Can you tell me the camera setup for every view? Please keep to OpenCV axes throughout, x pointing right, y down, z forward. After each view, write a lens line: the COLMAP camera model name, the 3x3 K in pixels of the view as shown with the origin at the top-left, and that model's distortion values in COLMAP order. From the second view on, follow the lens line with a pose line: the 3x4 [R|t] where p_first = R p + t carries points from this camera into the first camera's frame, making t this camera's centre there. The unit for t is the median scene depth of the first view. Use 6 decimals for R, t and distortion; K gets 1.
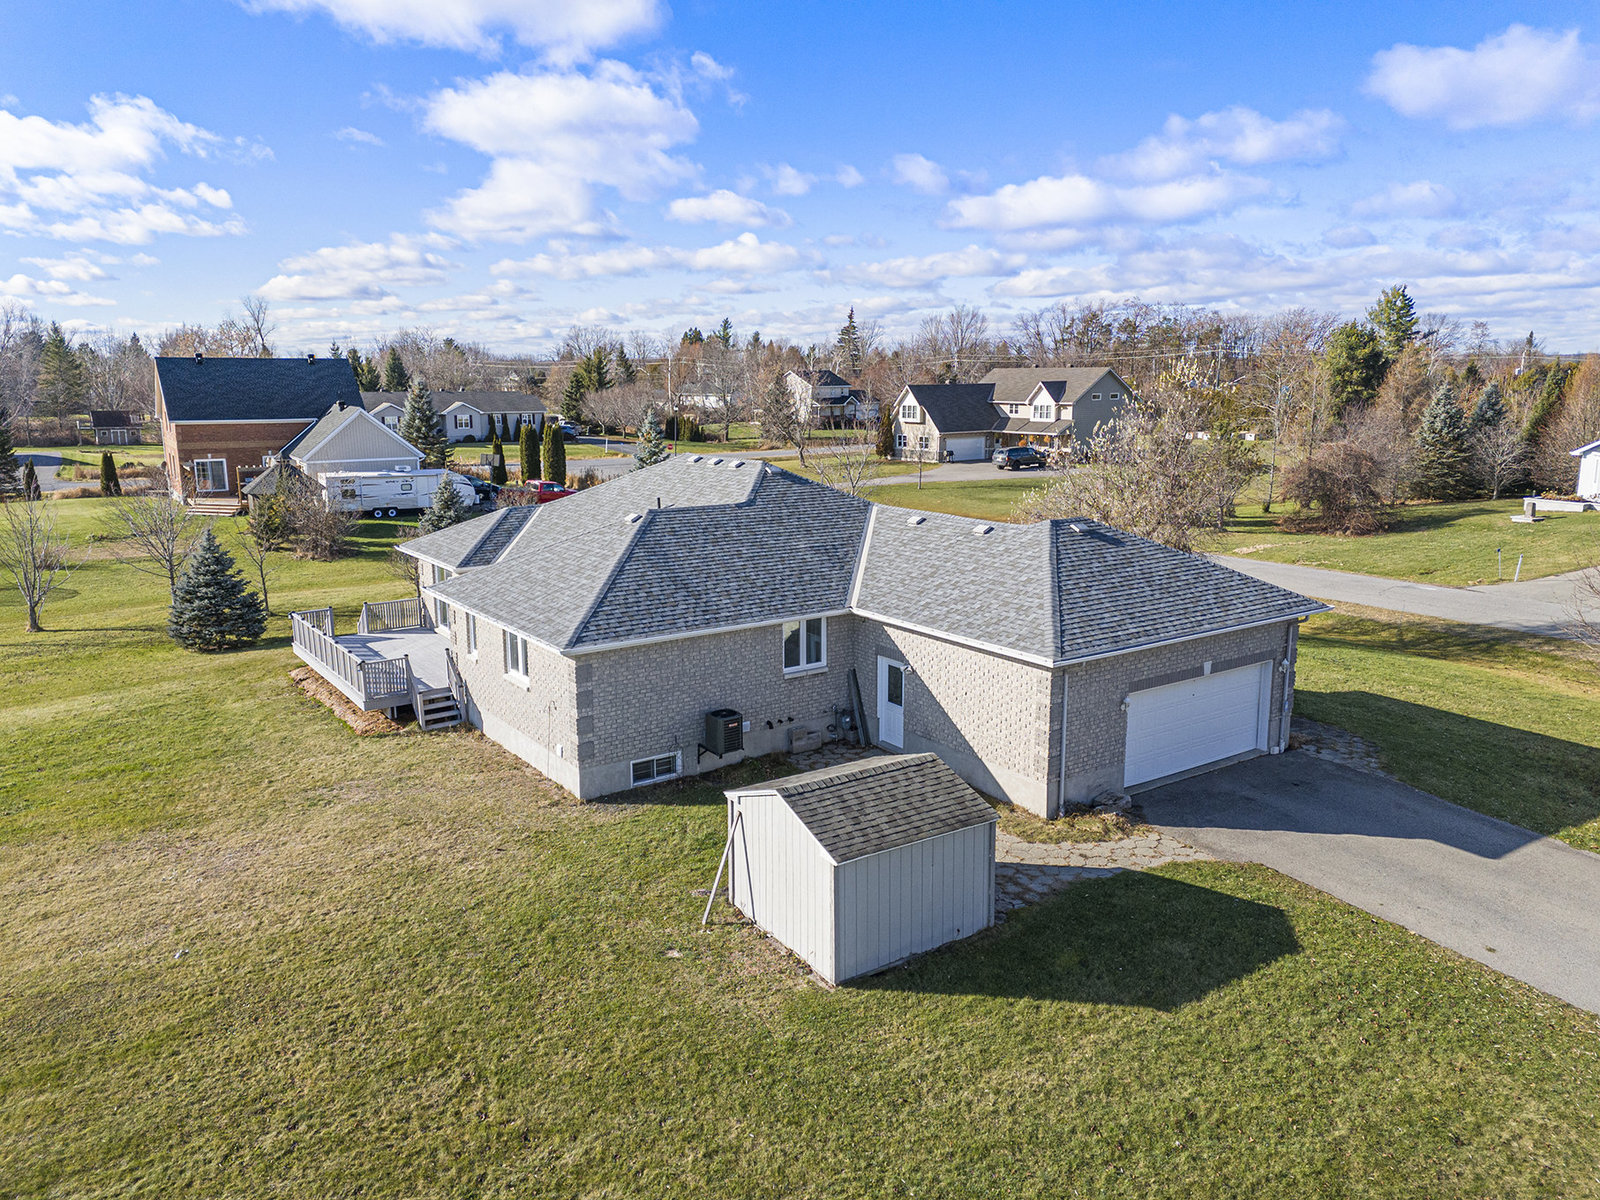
lens RADIAL K [[1189.8, 0, 810.0], [0, 1189.8, 589.9], [0, 0, 1]] dist [0.049399, -0.004961]
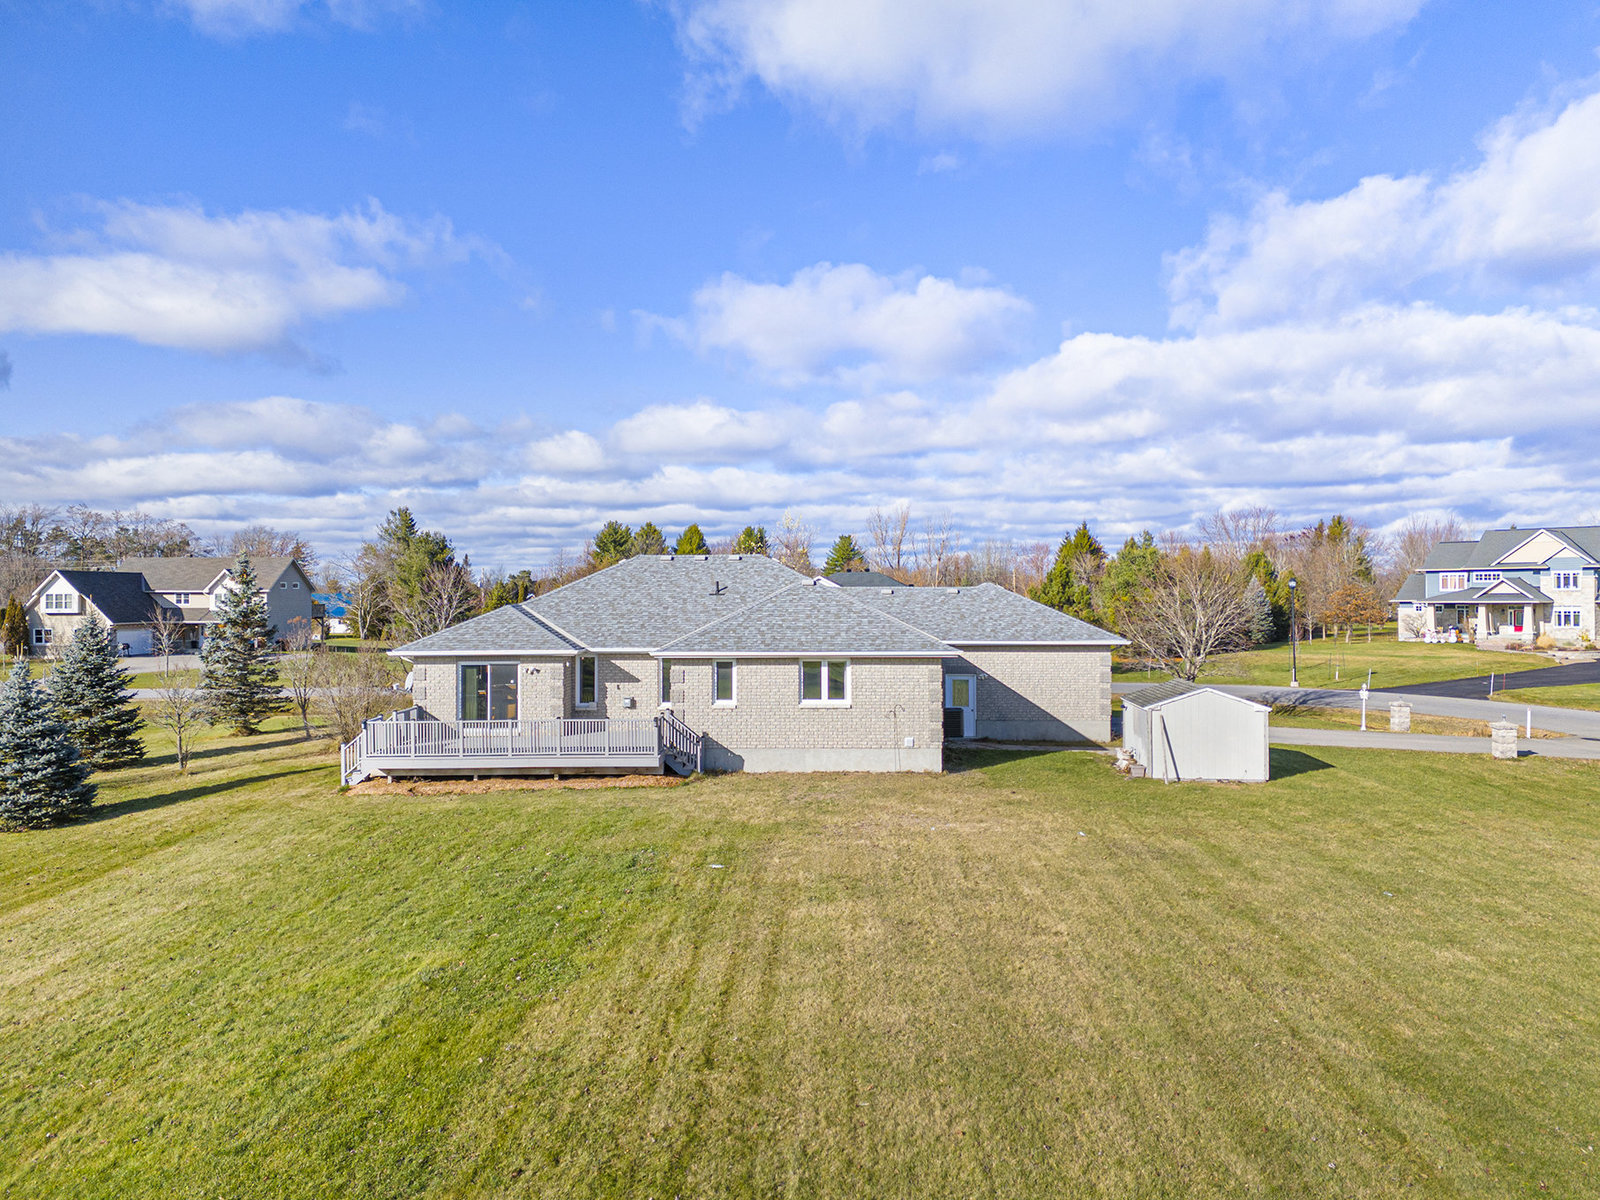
lens RADIAL K [[1189.8, 0, 810.0], [0, 1189.8, 589.9], [0, 0, 1]] dist [0.049399, -0.004961]
pose [[0.571604, 0.009860, 0.820471, -0.323432], [0.151177, 0.981544, -0.117118, 0.025978], [-0.806483, 0.190982, 0.559563, 0.079206]]
